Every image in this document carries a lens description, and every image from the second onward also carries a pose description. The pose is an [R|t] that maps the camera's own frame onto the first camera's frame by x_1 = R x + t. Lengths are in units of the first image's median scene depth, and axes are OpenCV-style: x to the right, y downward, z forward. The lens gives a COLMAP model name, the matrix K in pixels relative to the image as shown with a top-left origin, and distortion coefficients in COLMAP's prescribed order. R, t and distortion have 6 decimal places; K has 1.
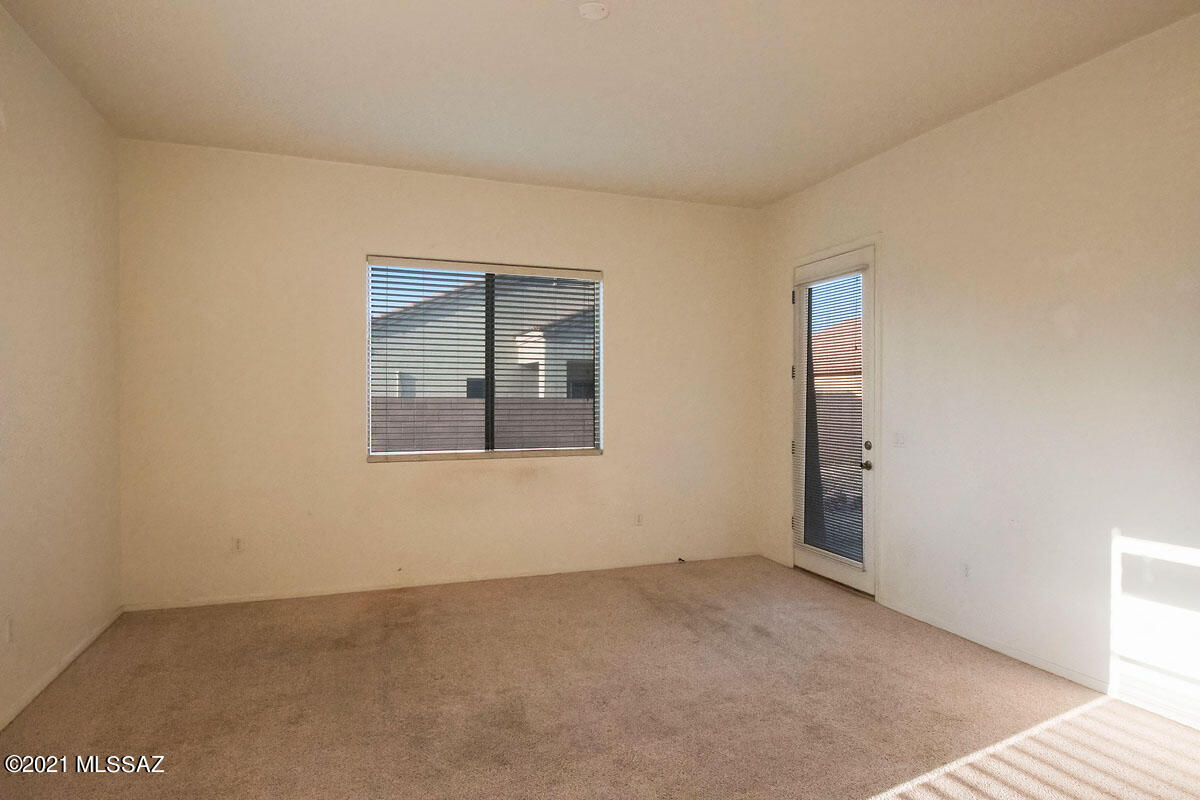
lens RADIAL K [[681.3, 0, 600.7], [0, 681.3, 401.0], [0, 0, 1]] dist [-0.005647, -0.000918]
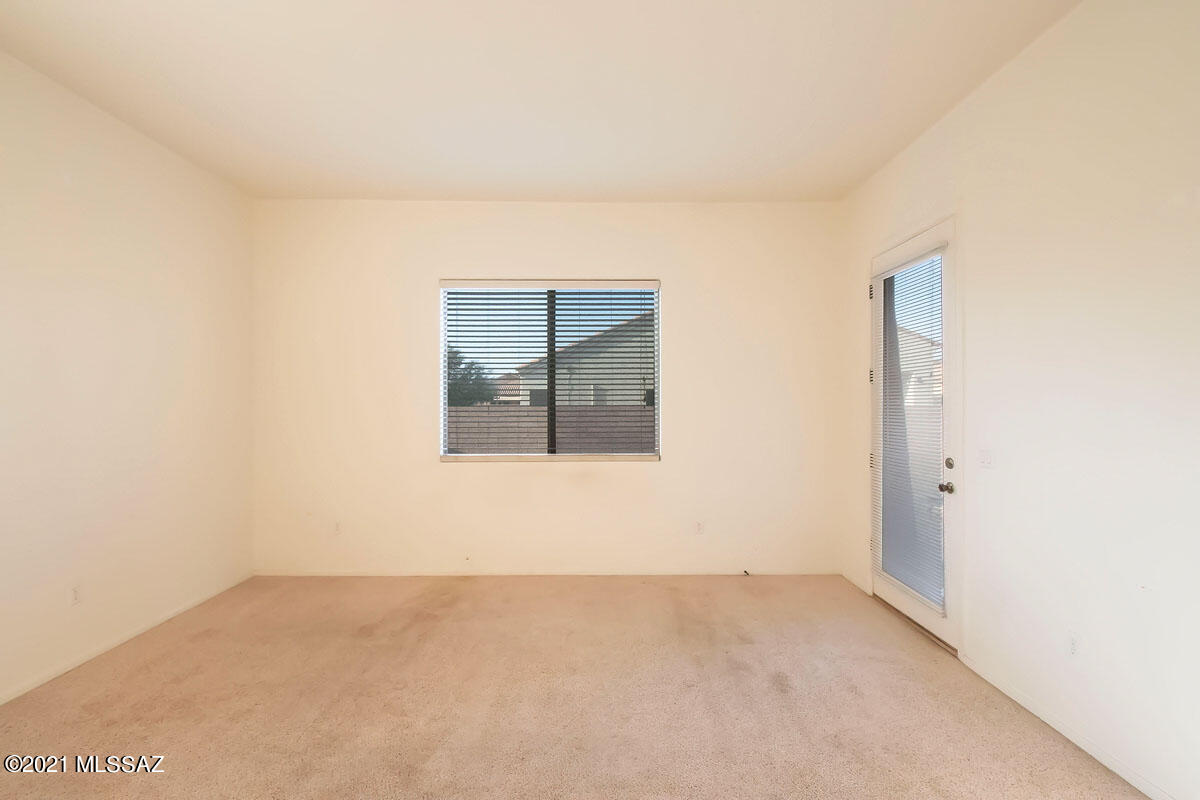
lens RADIAL K [[529.9, 0, 602.0], [0, 529.9, 401.1], [0, 0, 1]] dist [-0.005689, -0.006121]
pose [[0.940387, -0.004806, -0.340073, 0.199117], [0.000974, 0.999934, -0.011440, -0.002022], [0.340106, 0.010427, 0.940329, 0.241888]]
